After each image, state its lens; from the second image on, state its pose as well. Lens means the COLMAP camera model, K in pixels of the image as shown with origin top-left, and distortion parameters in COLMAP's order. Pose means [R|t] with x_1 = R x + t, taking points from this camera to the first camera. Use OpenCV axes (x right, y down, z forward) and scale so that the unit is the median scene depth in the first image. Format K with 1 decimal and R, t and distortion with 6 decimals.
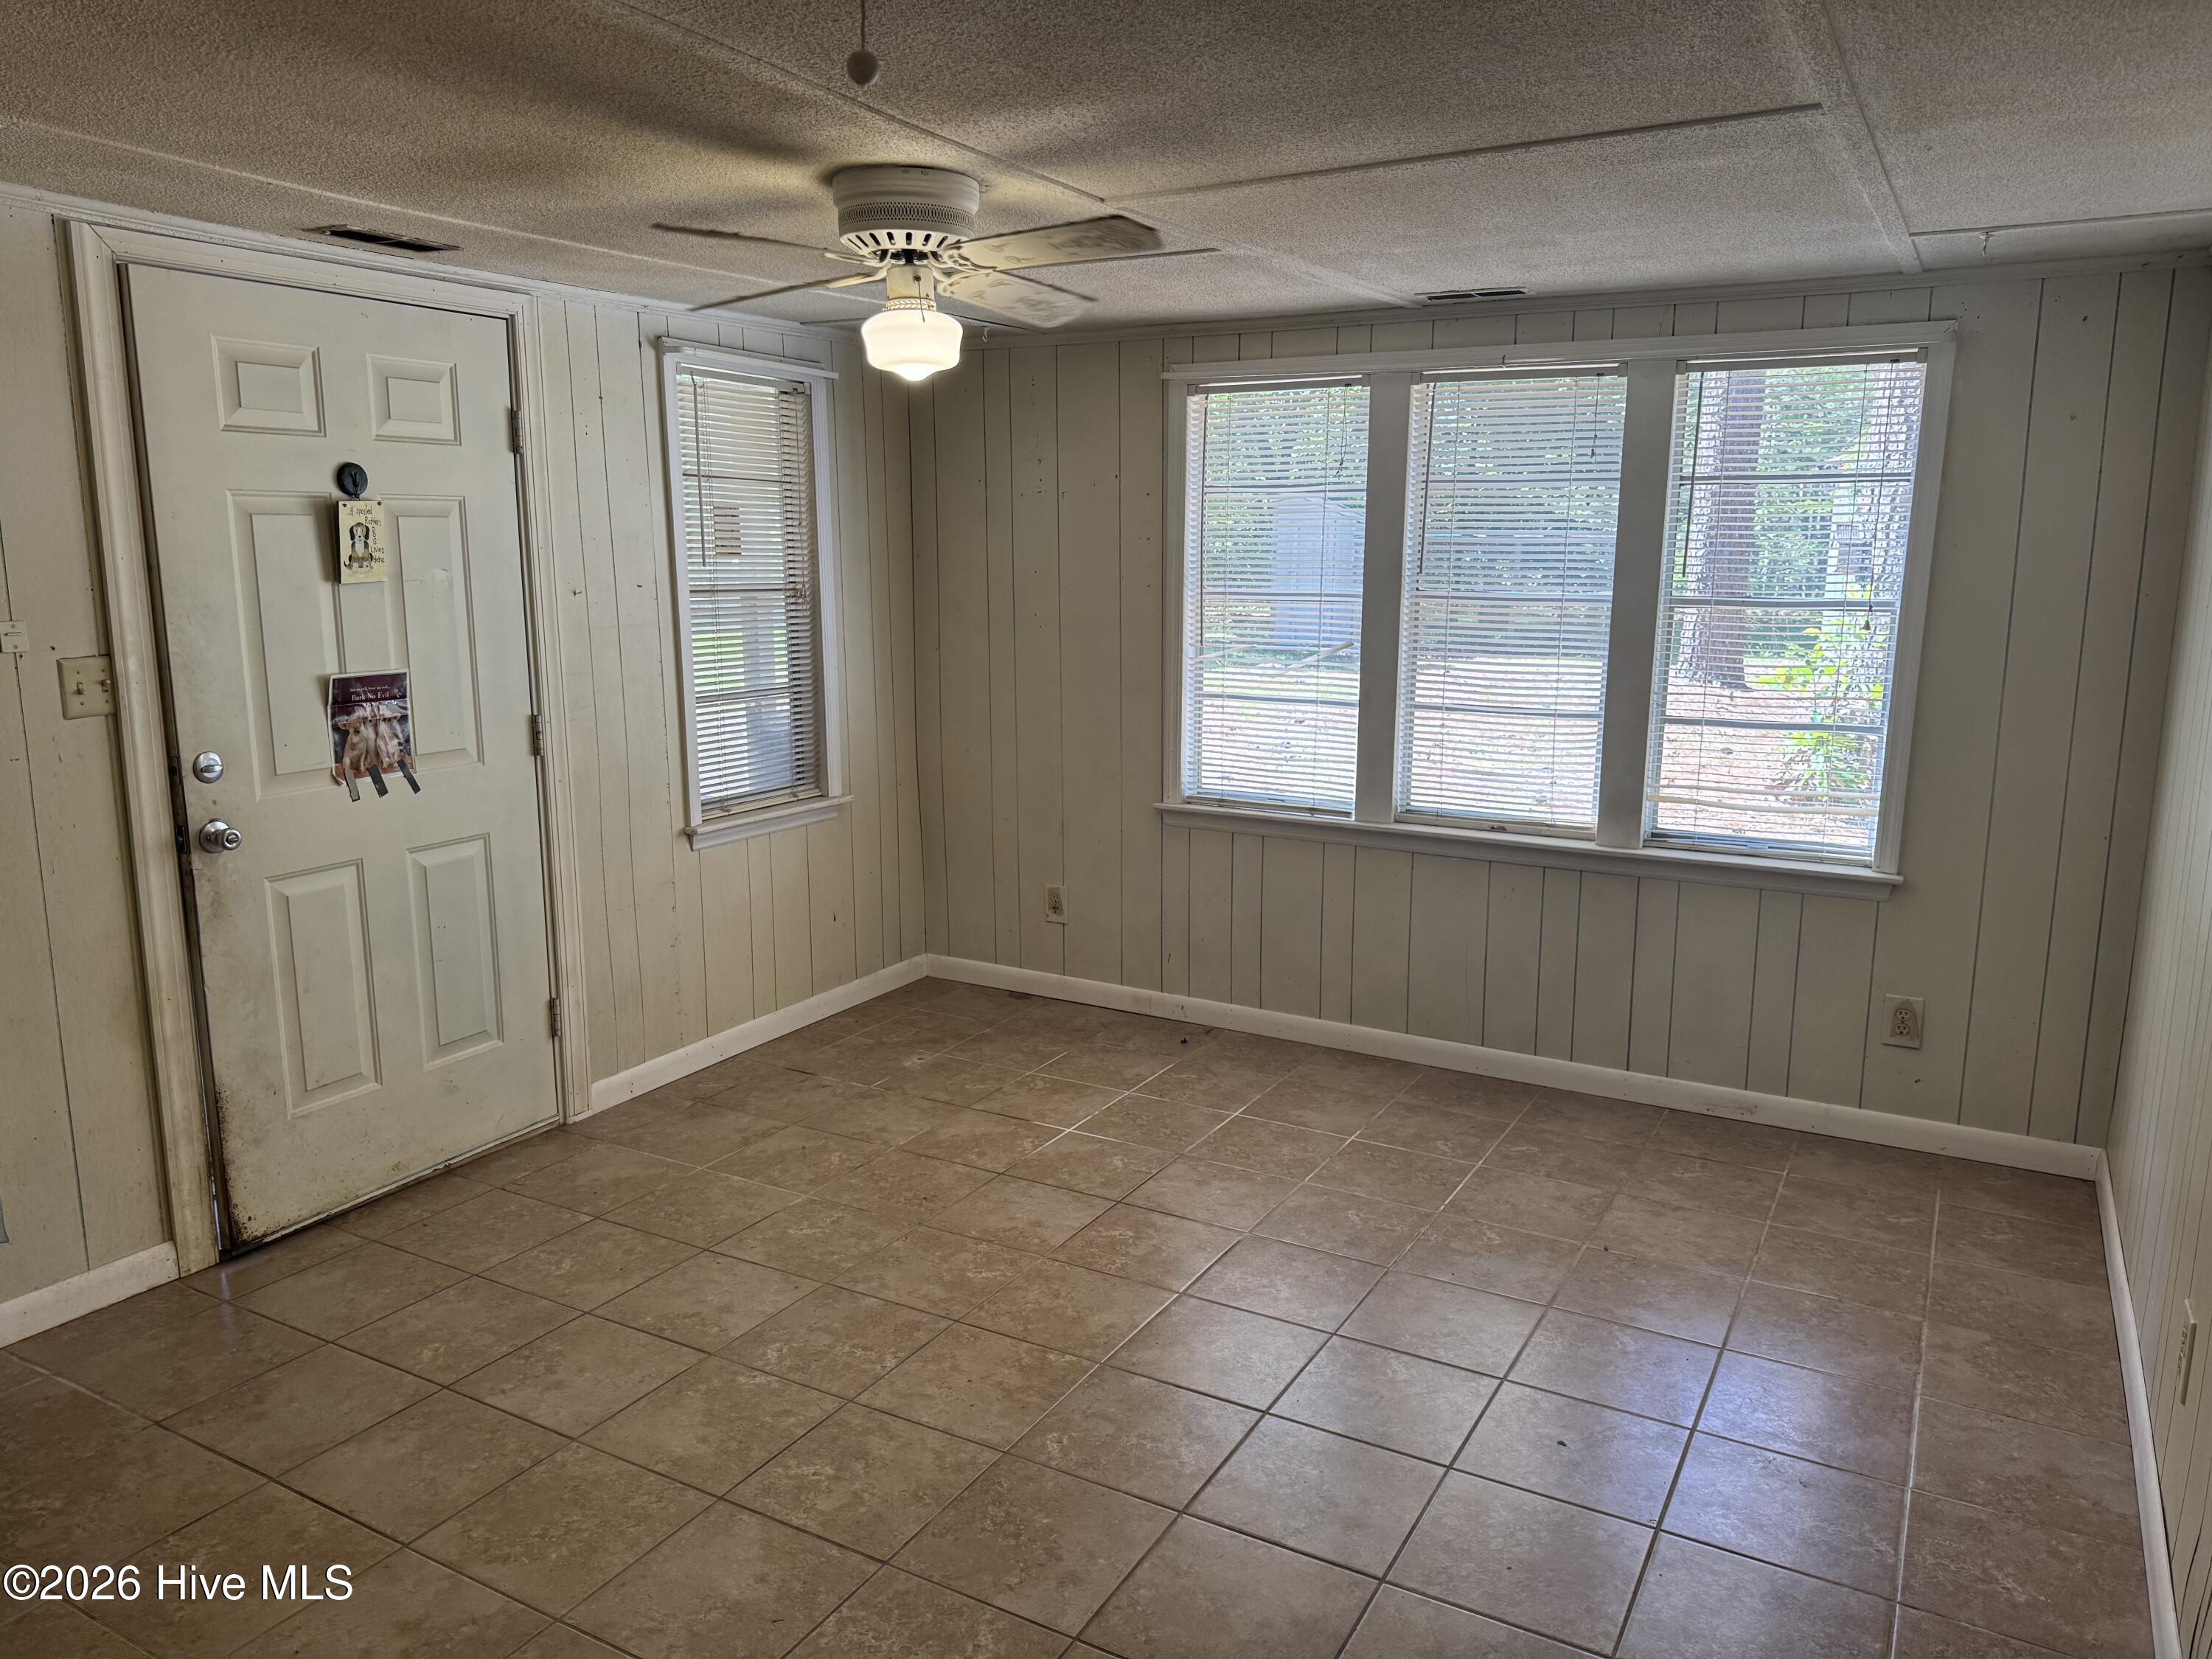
lens RADIAL K [[1555.4, 0, 1104.2], [0, 1555.4, 831.9], [0, 0, 1]] dist [0.043435, -0.049546]
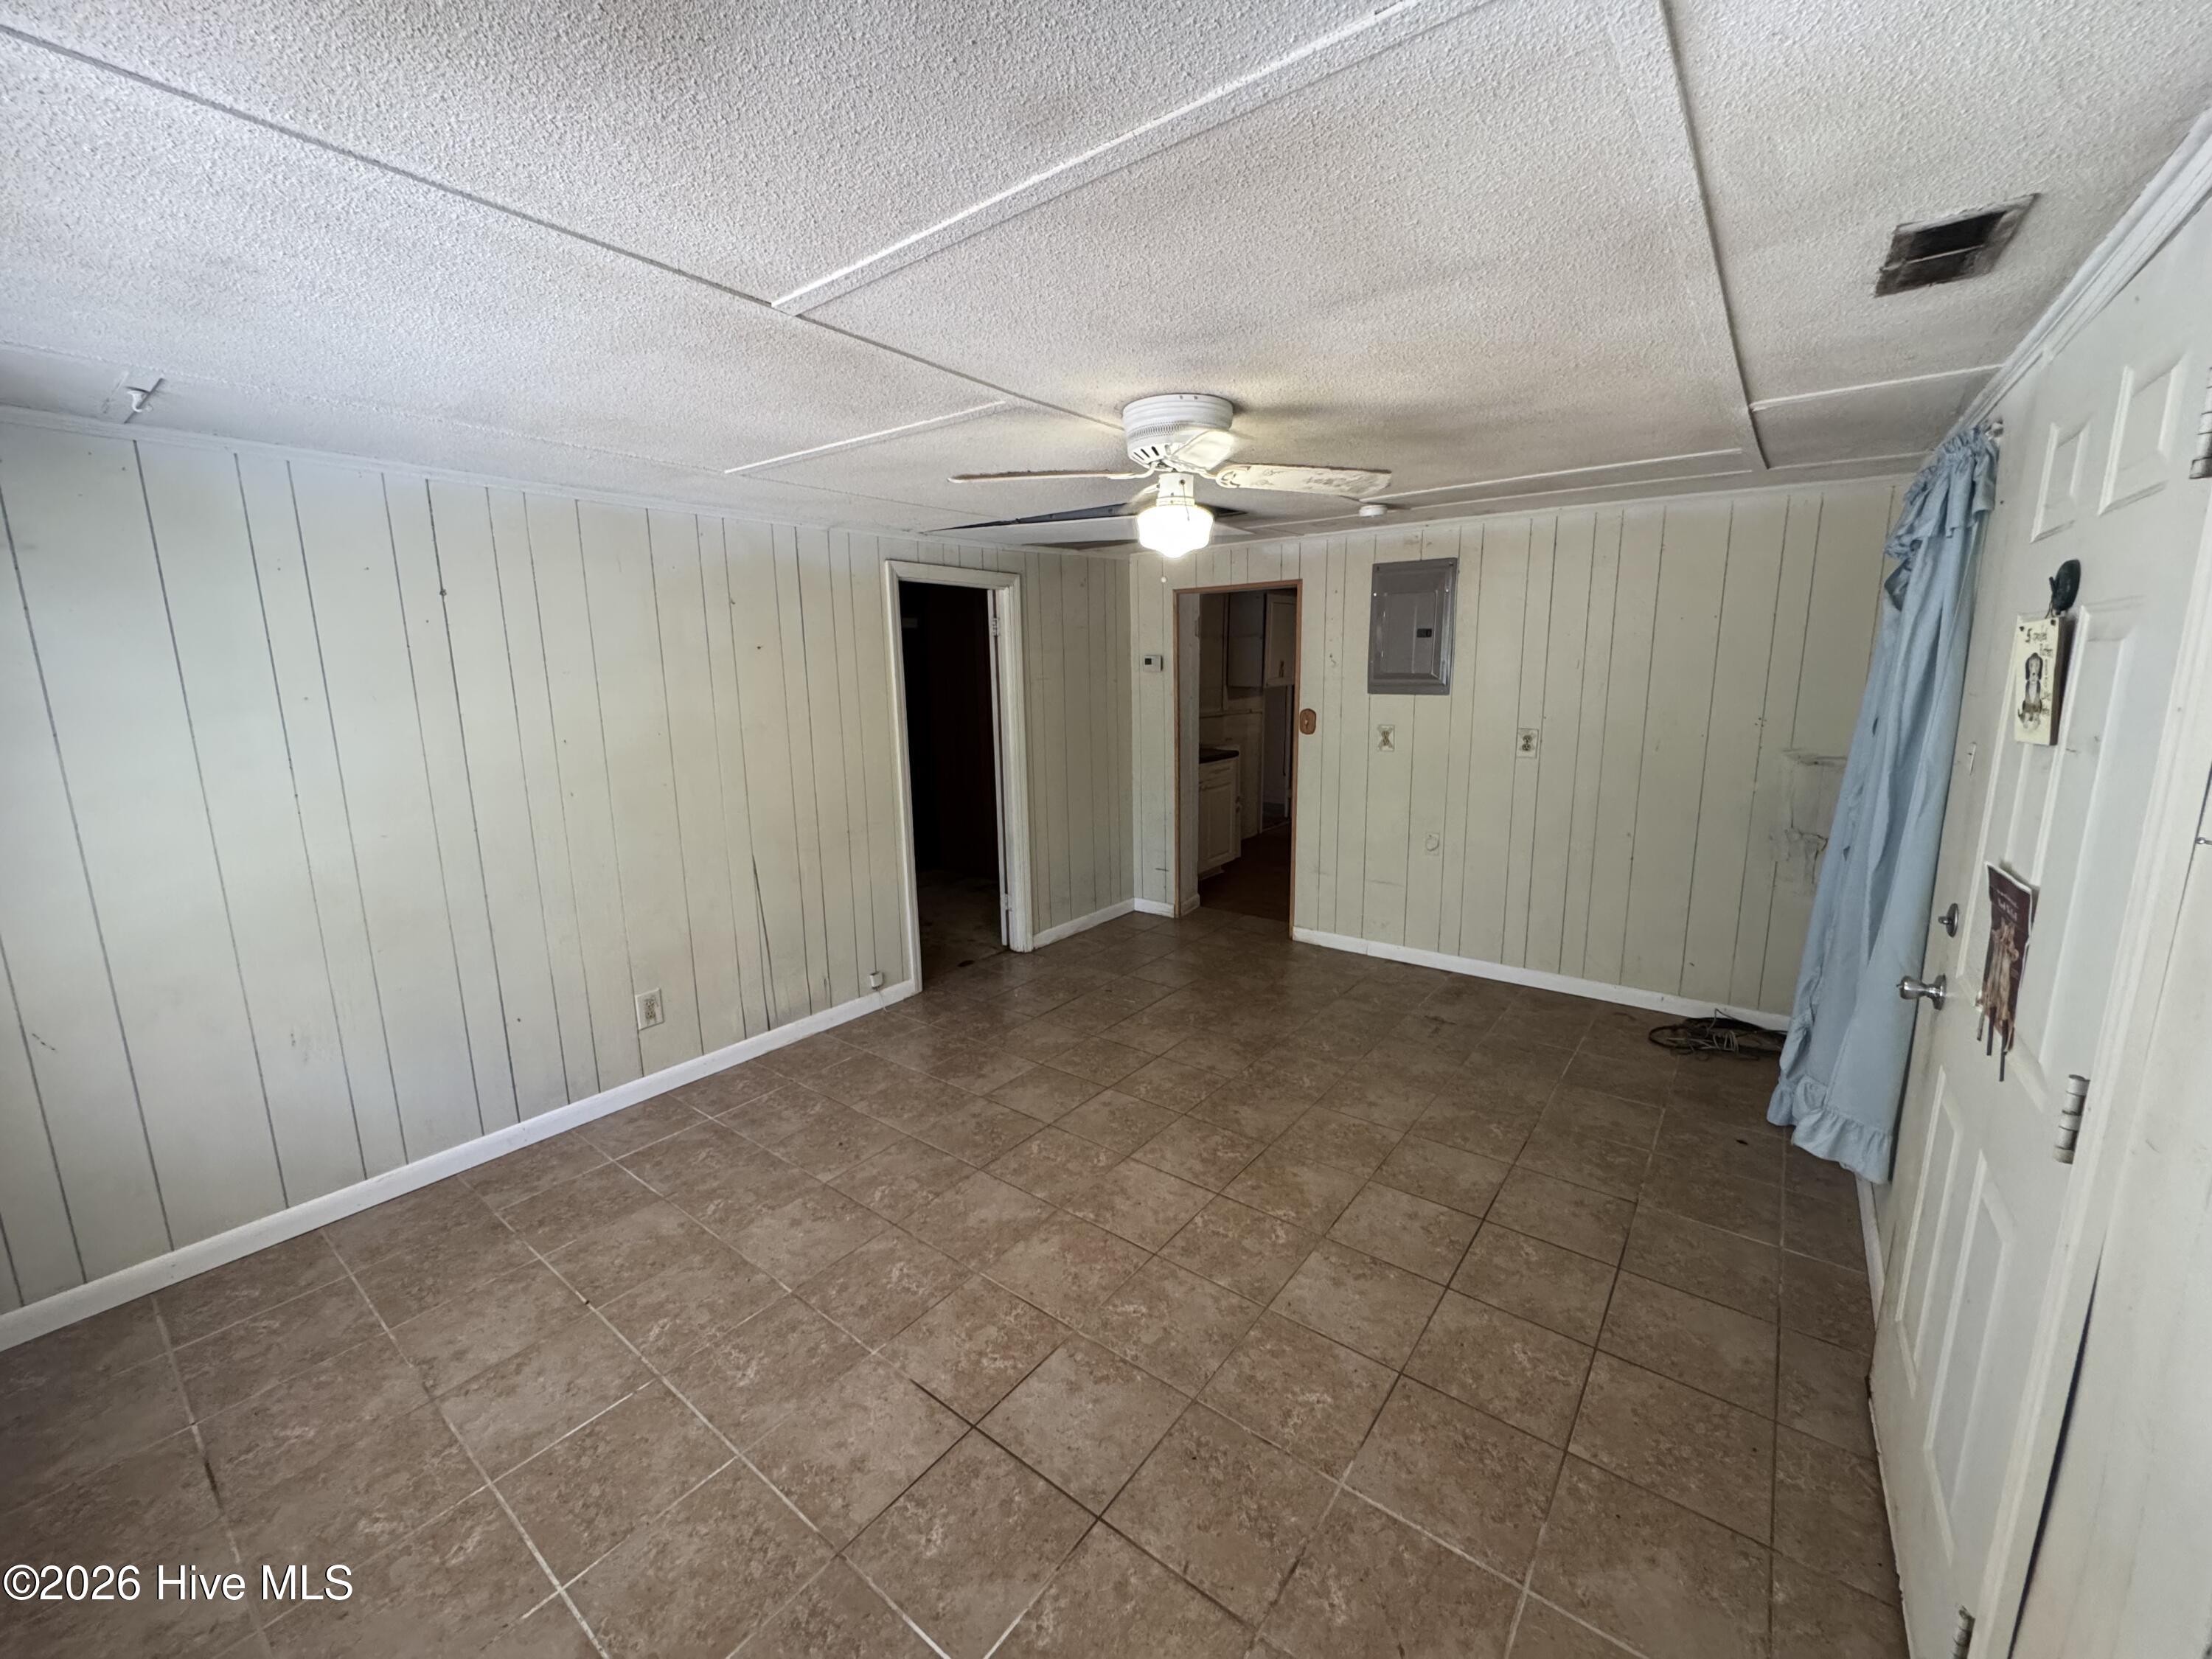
lens RADIAL K [[883.0, 0, 1107.5], [0, 883.0, 830.3], [0, 0, 1]] dist [-0.000766, 0.000278]
pose [[-0.990032, -0.018435, 0.139632, -0.145913], [0.033910, 0.931035, 0.363350, -0.290256], [-0.136701, 0.364463, -0.921130, 1.495531]]
